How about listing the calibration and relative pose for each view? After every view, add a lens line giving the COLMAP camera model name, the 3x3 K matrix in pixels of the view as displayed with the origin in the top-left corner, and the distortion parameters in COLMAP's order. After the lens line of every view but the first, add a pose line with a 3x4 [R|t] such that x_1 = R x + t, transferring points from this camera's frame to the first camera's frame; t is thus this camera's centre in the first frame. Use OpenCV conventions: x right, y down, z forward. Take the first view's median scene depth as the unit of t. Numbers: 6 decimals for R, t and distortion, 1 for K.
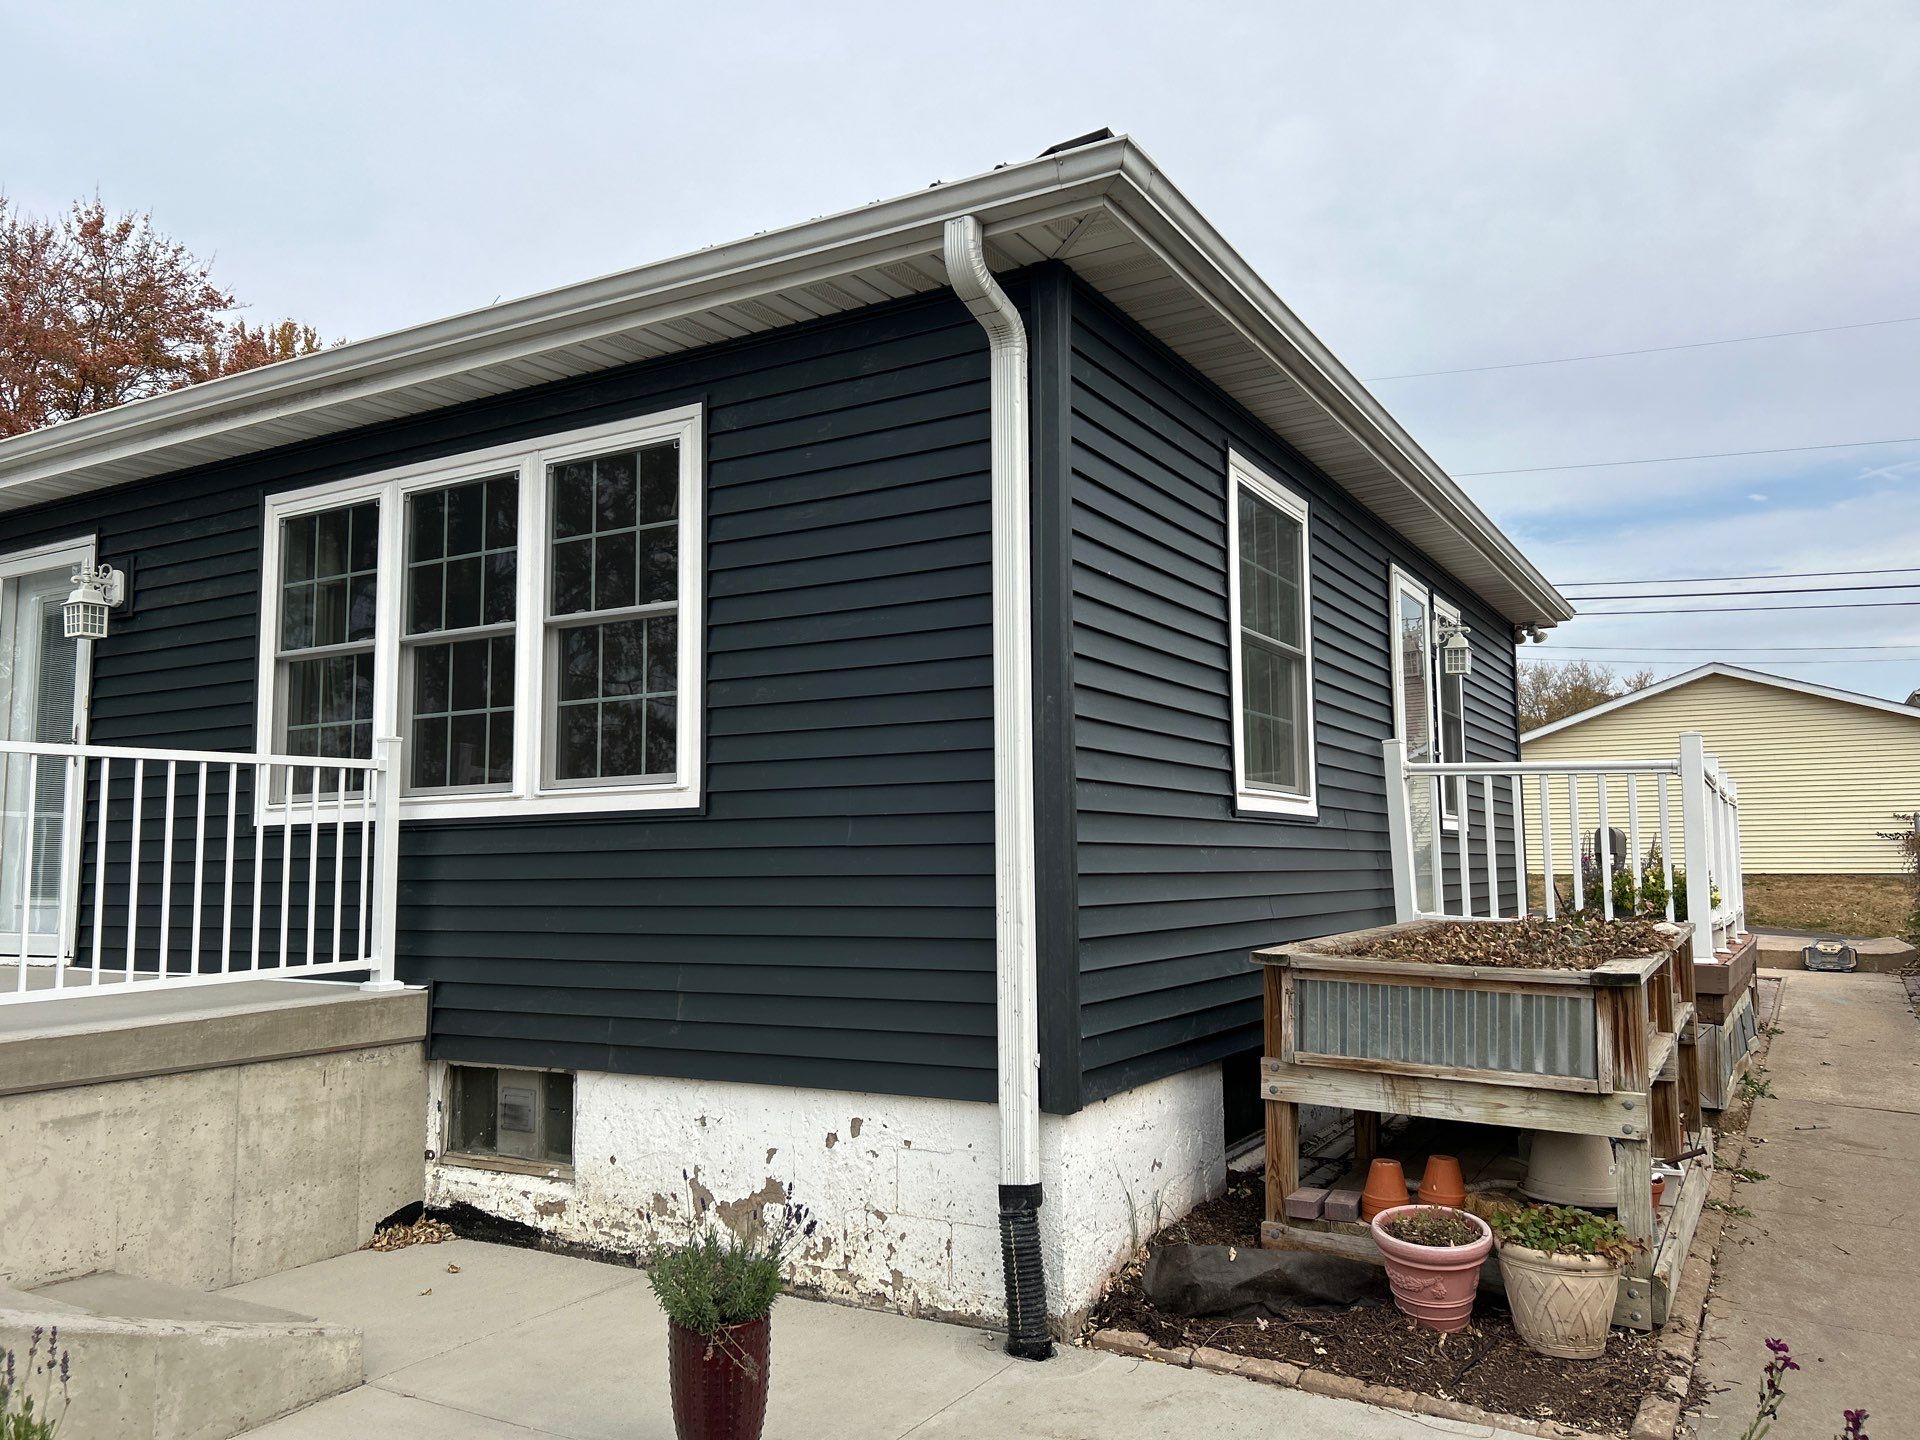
lens RADIAL K [[1437.3, 0, 992.2], [0, 1437.3, 732.3], [0, 0, 1]] dist [0.047248, -0.048795]
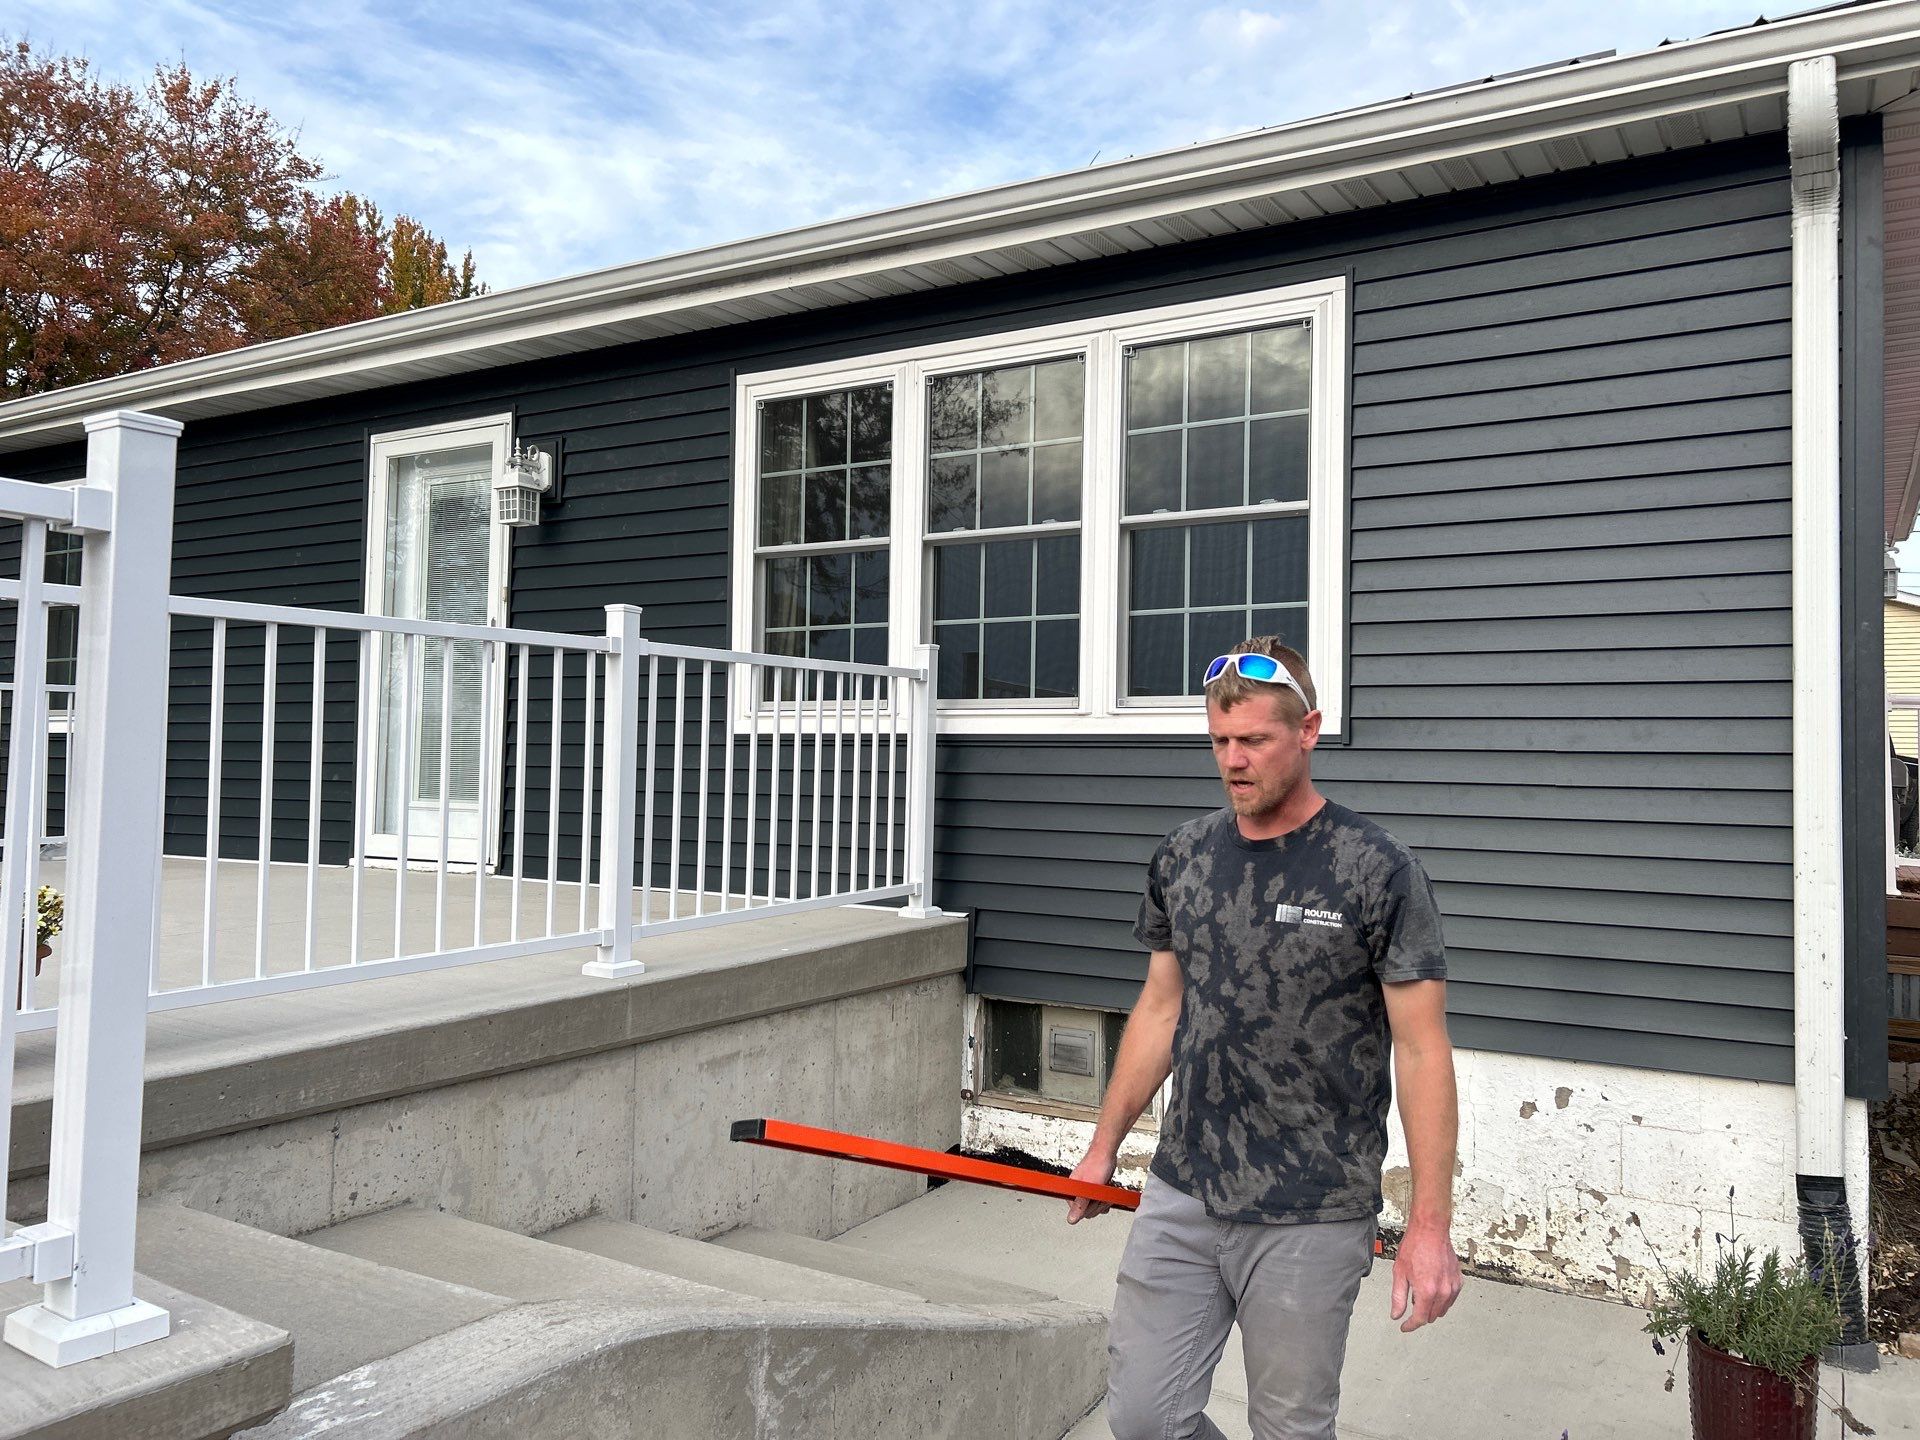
lens RADIAL K [[1437.3, 0, 951.3], [0, 1437.3, 703.4], [0, 0, 1]] dist [0.047248, -0.048795]
pose [[0.999556, 0.025295, -0.015770, -0.399825], [-0.024461, 0.998400, 0.050980, -0.005847], [0.017034, -0.050572, 0.998575, 0.091661]]
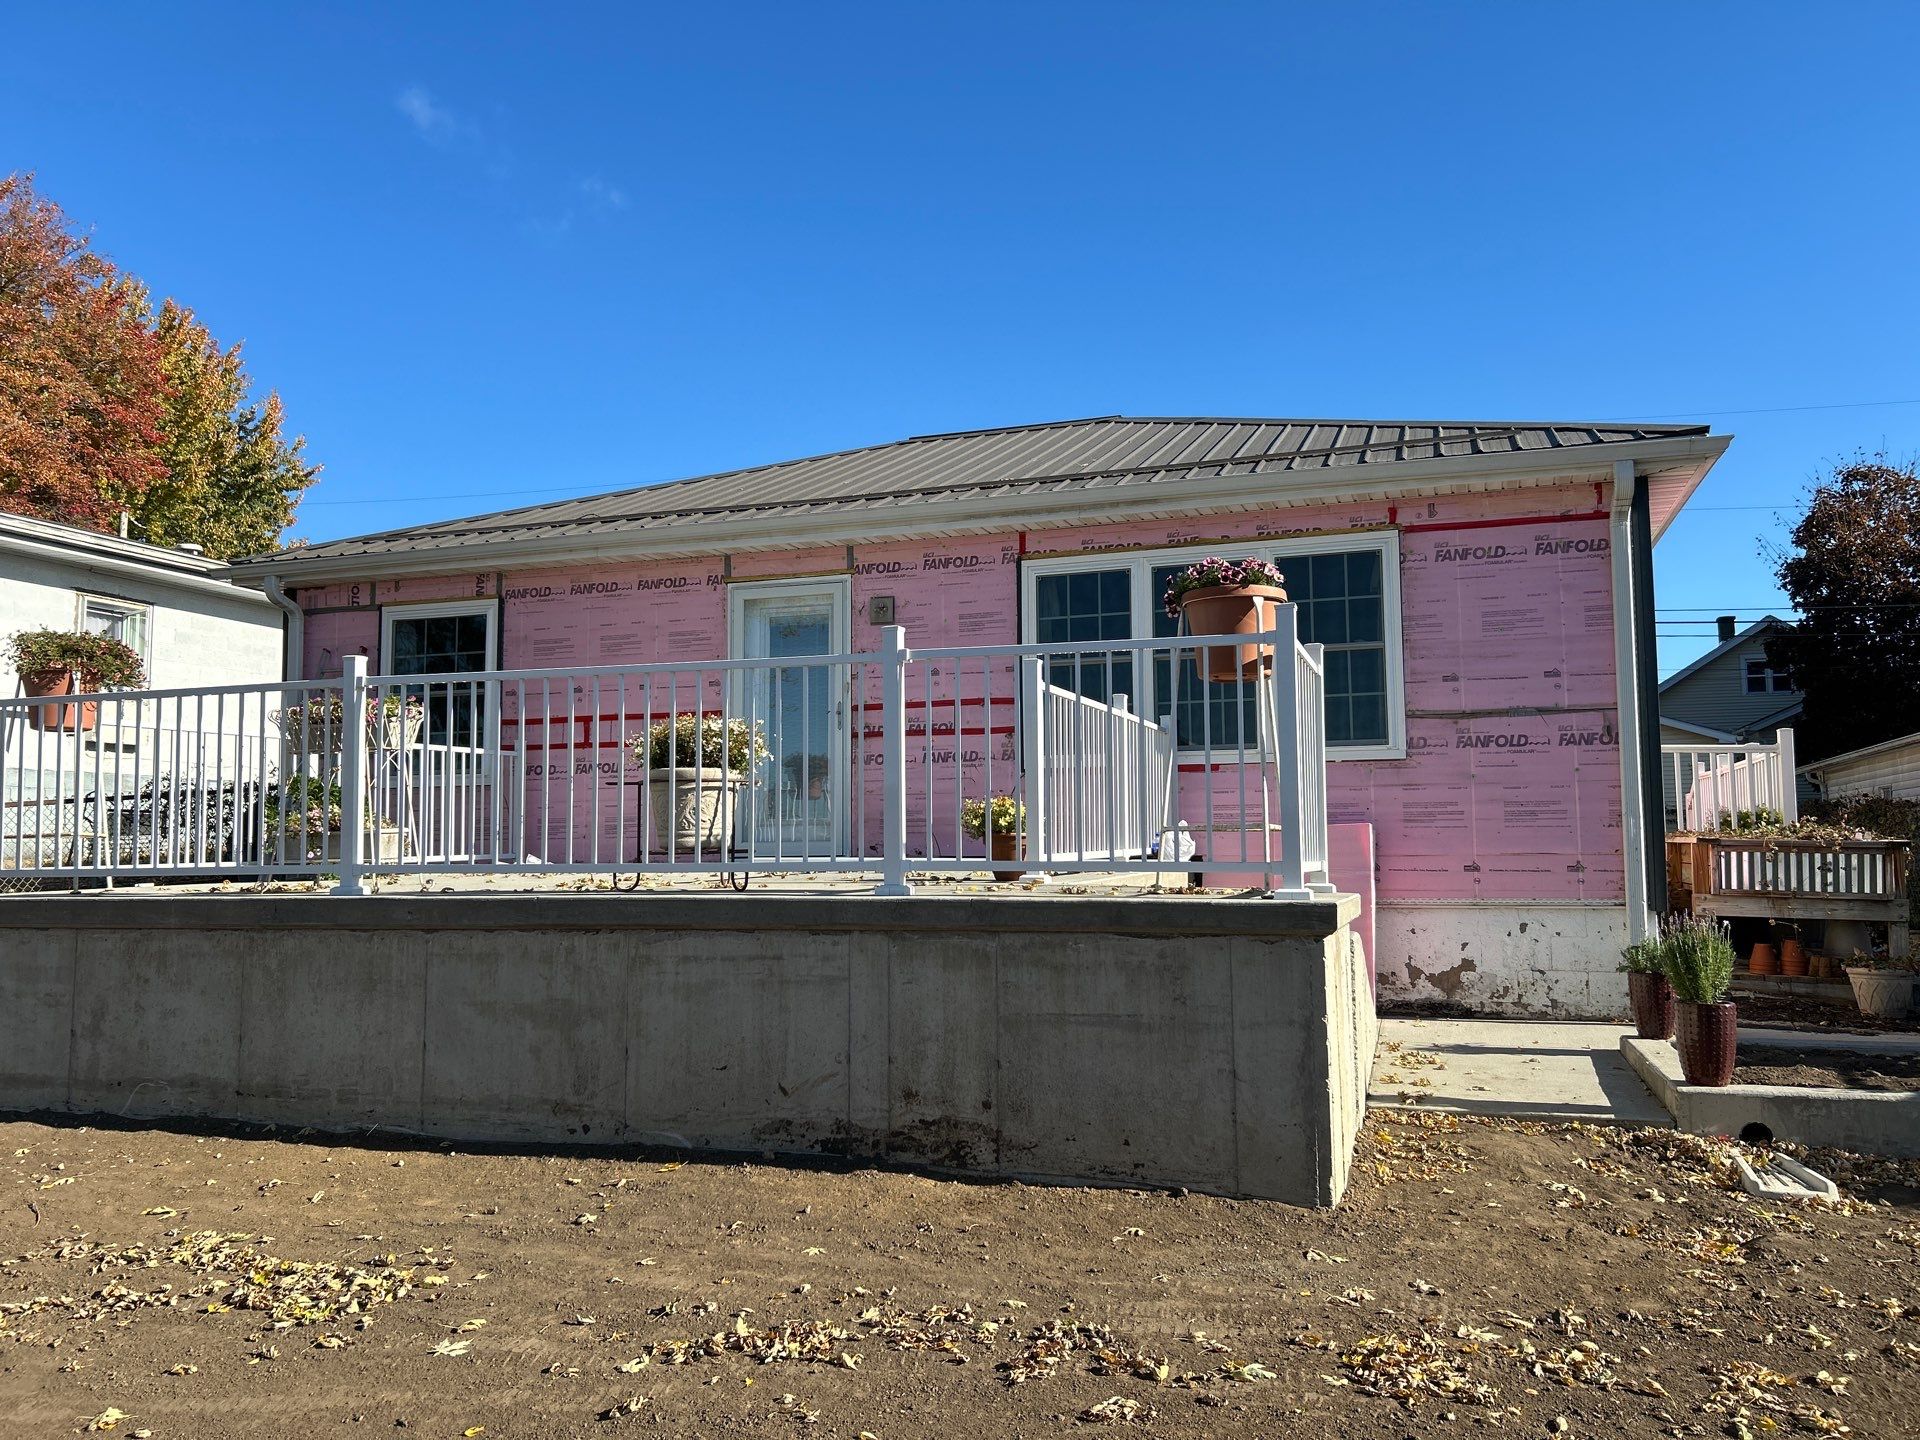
lens RADIAL K [[1437.3, 0, 957.8], [0, 1437.3, 739.7], [0, 0, 1]] dist [0.047248, -0.048795]
pose [[0.982108, 0.009492, 0.188078, -1.009829], [-0.012372, 0.999823, 0.014146, 0.009613], [-0.187910, -0.016219, 0.982052, -0.610821]]
